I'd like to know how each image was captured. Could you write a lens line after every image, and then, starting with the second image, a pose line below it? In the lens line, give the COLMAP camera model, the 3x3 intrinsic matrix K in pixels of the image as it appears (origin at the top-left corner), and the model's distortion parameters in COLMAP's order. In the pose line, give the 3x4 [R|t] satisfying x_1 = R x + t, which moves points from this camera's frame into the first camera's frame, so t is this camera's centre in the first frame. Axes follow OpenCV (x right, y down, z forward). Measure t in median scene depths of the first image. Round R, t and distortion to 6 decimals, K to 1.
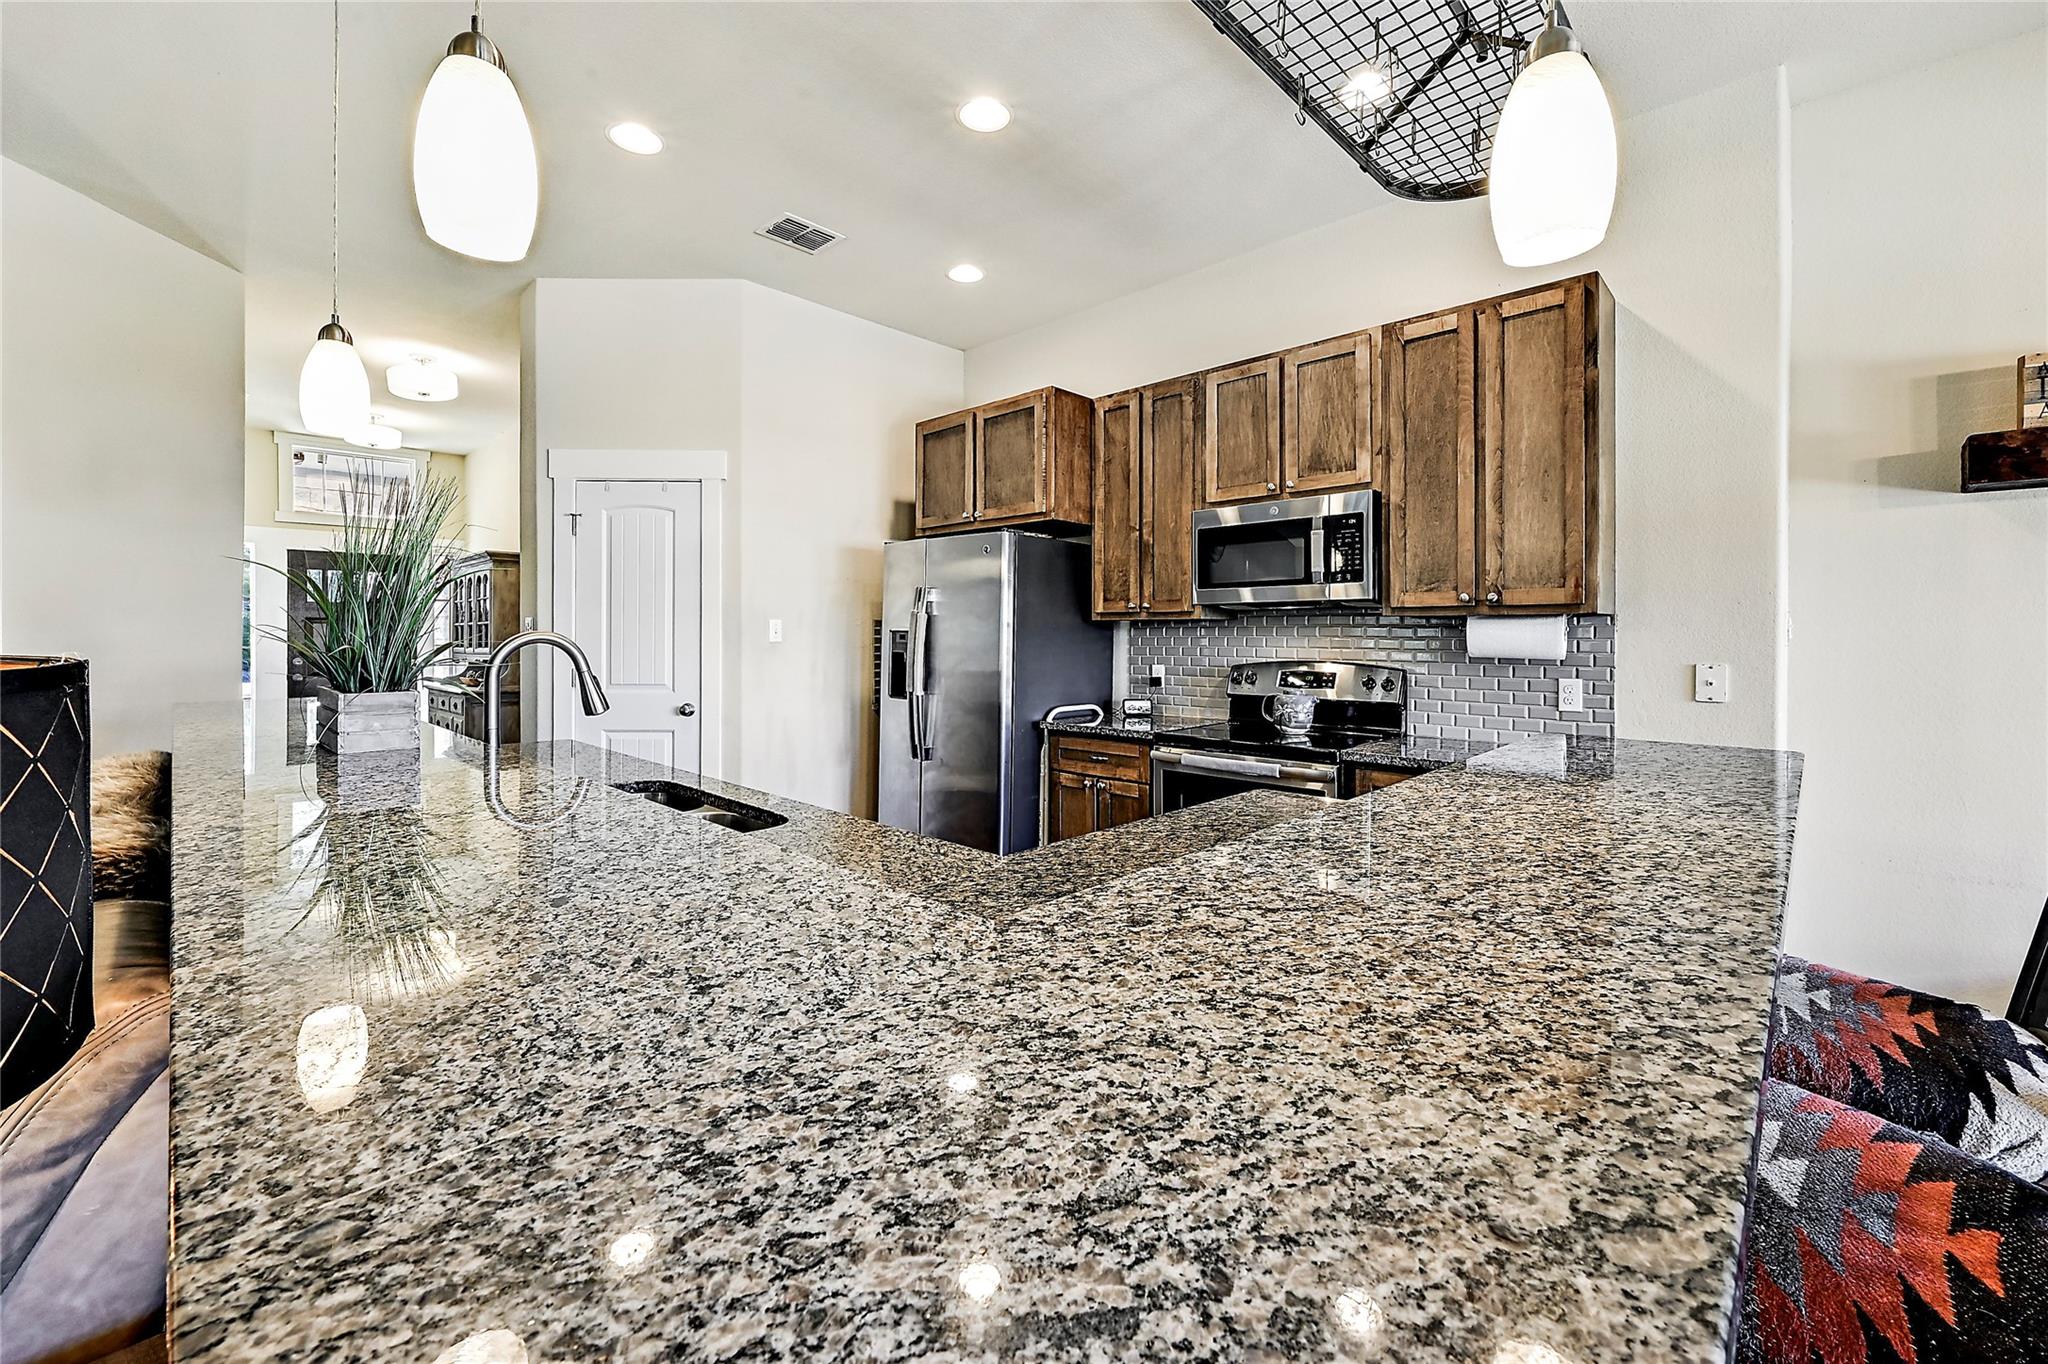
lens RADIAL K [[824.4, 0, 1029.1], [0, 824.4, 648.4], [0, 0, 1]] dist [-0.001535, -0.000039]
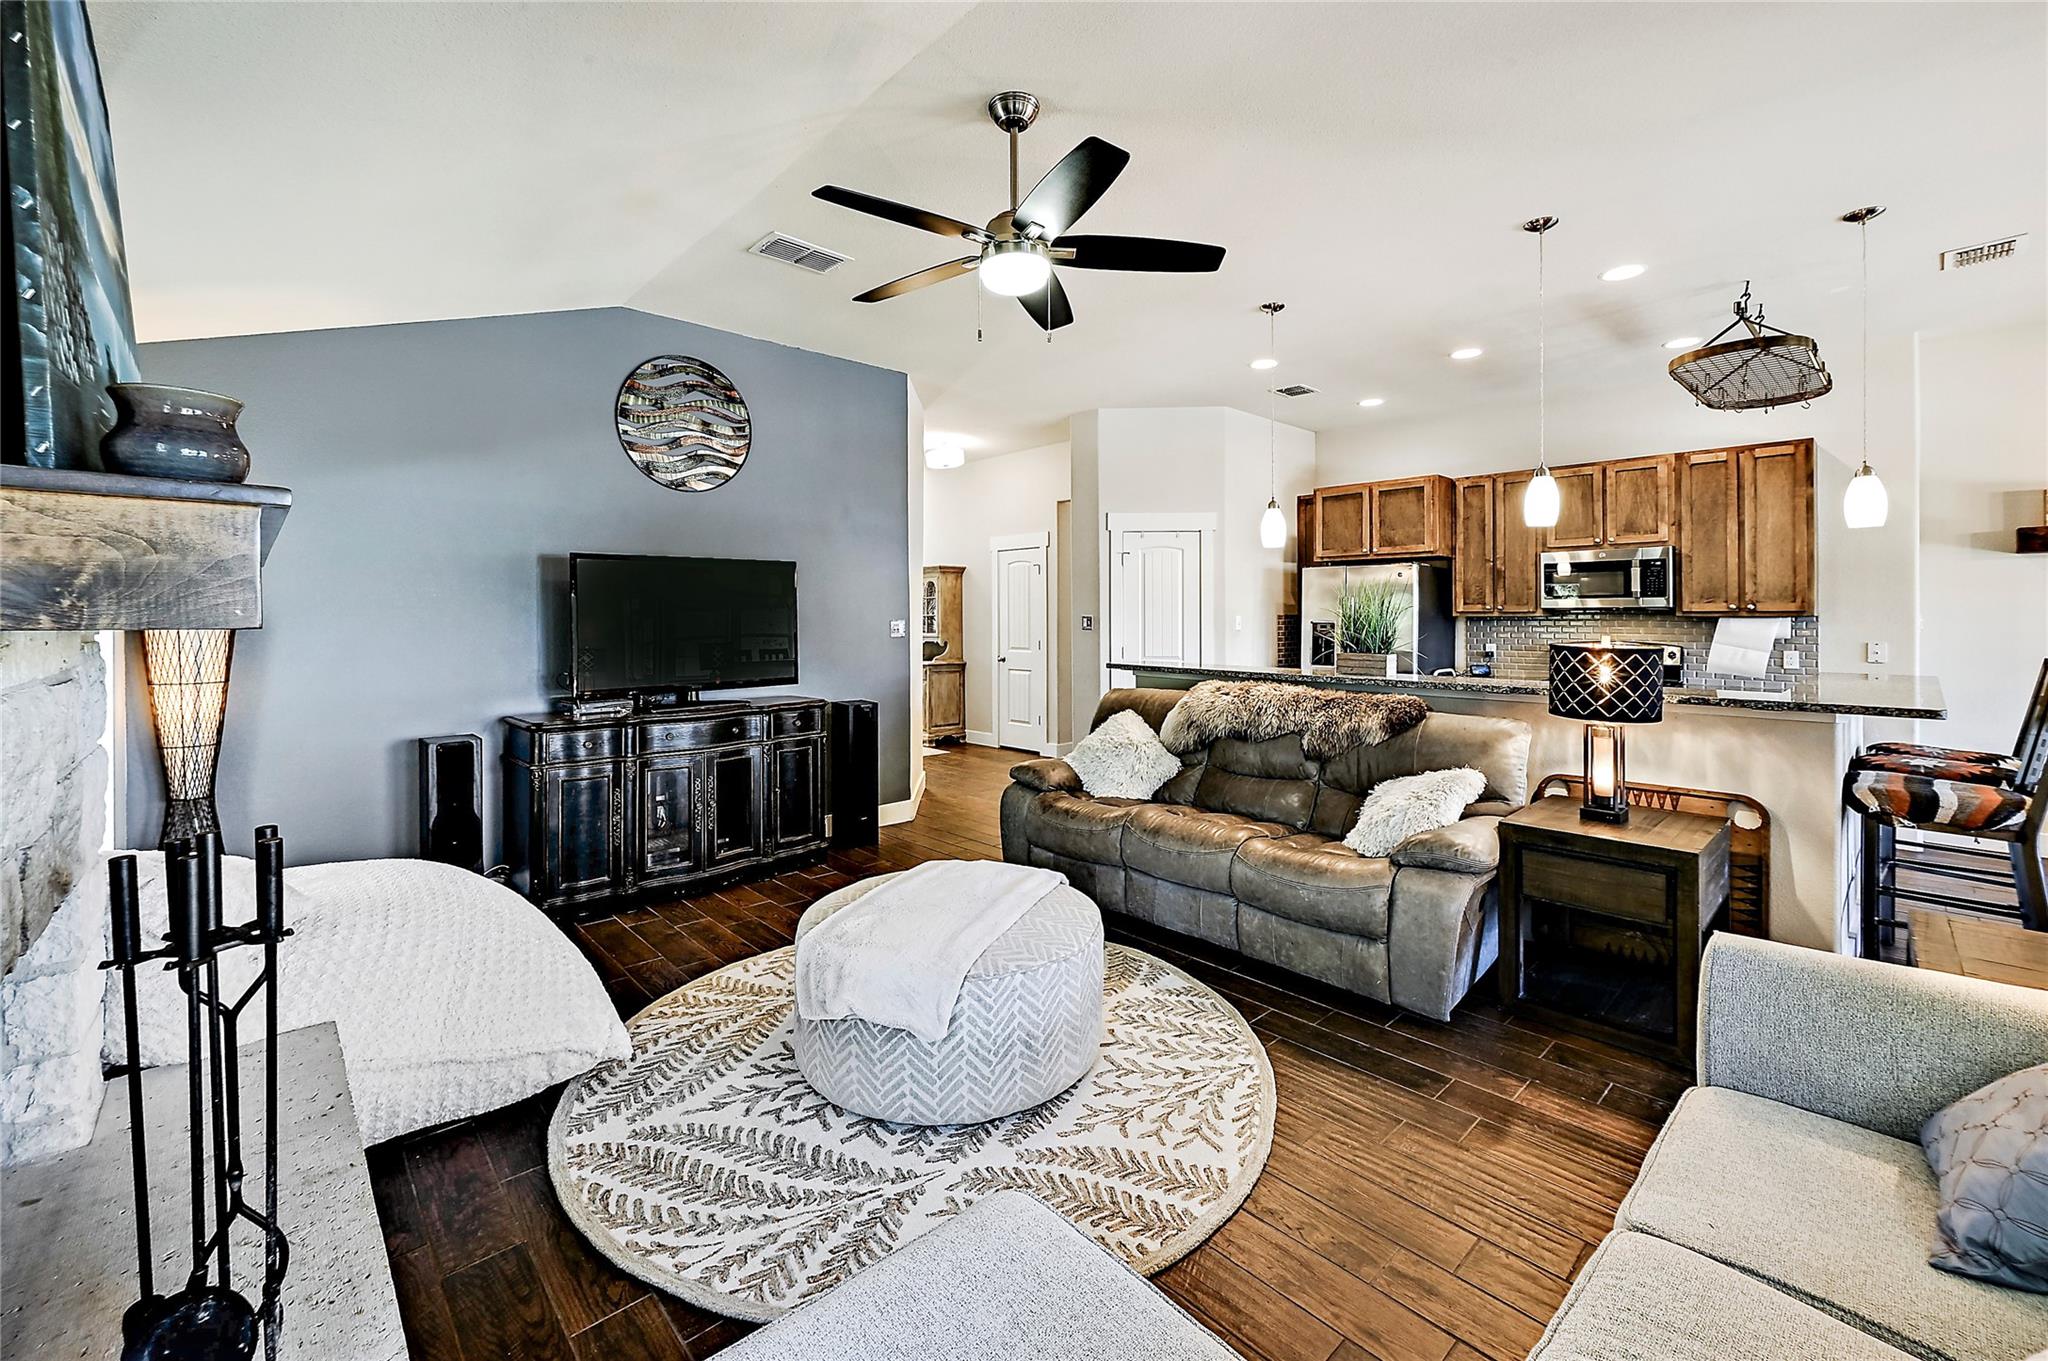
lens RADIAL K [[831.2, 0, 1021.9], [0, 831.2, 621.4], [0, 0, 1]] dist [-0.000043, -0.000111]
pose [[0.998421, -0.002912, -0.056100, -0.815845], [0.002346, 0.999946, -0.010151, -0.012251], [0.056127, 0.010004, 0.998374, -0.806251]]
